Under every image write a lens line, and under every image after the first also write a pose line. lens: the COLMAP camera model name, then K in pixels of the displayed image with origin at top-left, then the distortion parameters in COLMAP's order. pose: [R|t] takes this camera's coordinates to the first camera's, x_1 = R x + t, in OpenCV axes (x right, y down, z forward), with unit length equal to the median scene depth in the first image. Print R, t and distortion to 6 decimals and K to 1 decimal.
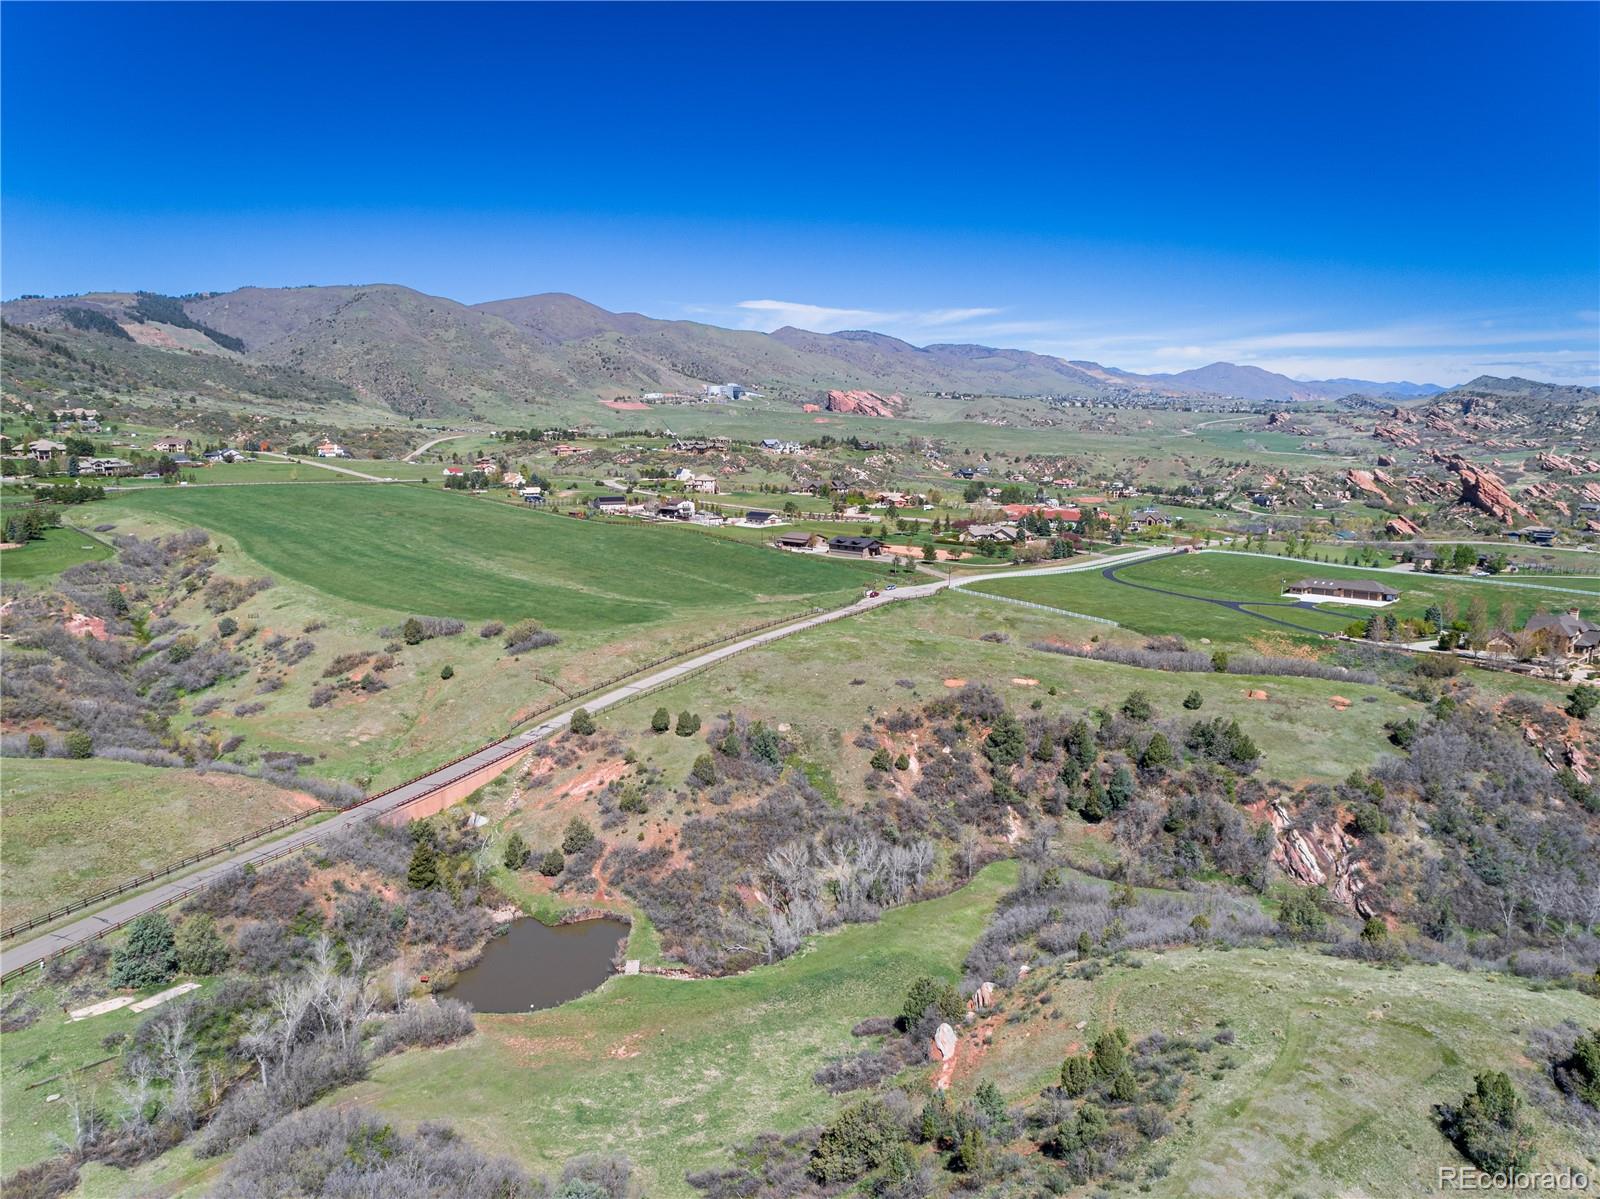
lens RADIAL K [[1198.4, 0, 800.0], [0, 1198.4, 599.5], [0, 0, 1]] dist [0.014544, 0.007527]
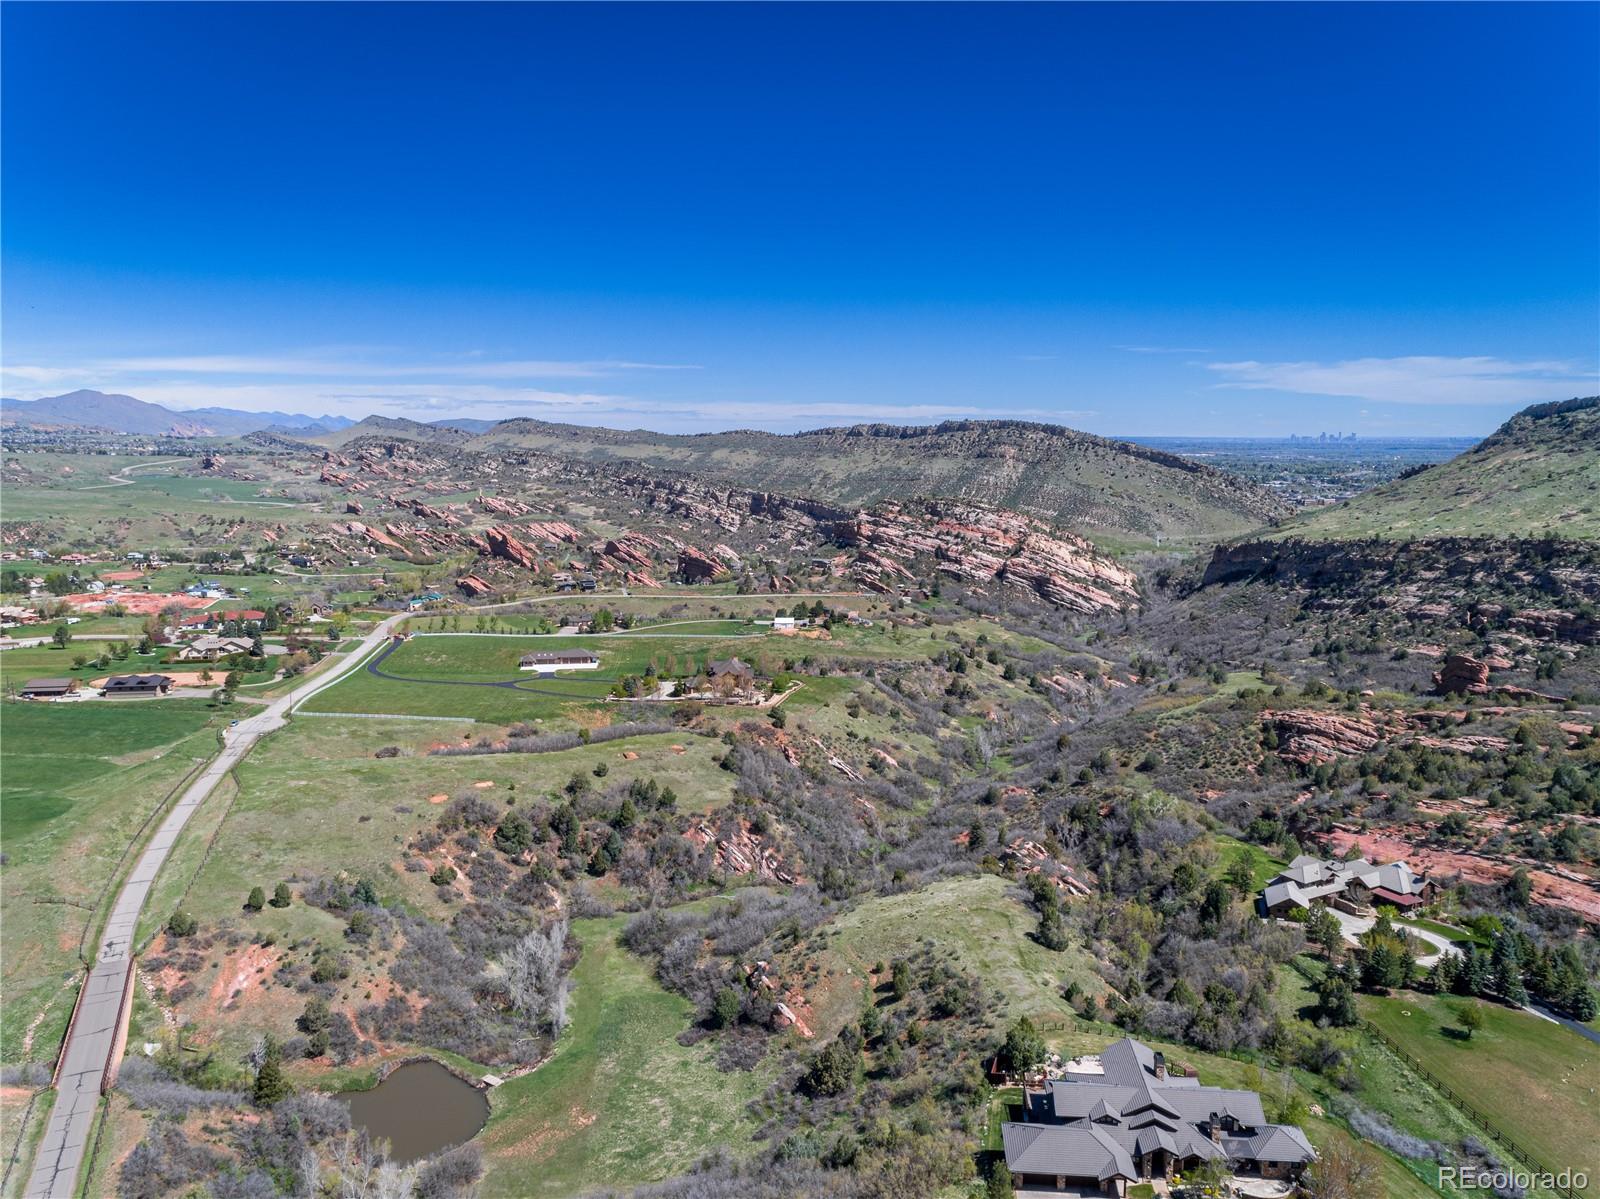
lens RADIAL K [[1198.4, 0, 800.0], [0, 1198.4, 599.5], [0, 0, 1]] dist [0.014544, 0.007527]
pose [[0.645741, -0.109338, 0.755688, -0.327619], [0.126323, 0.991354, 0.035491, -0.078291], [-0.753035, 0.072542, 0.653970, -0.042193]]
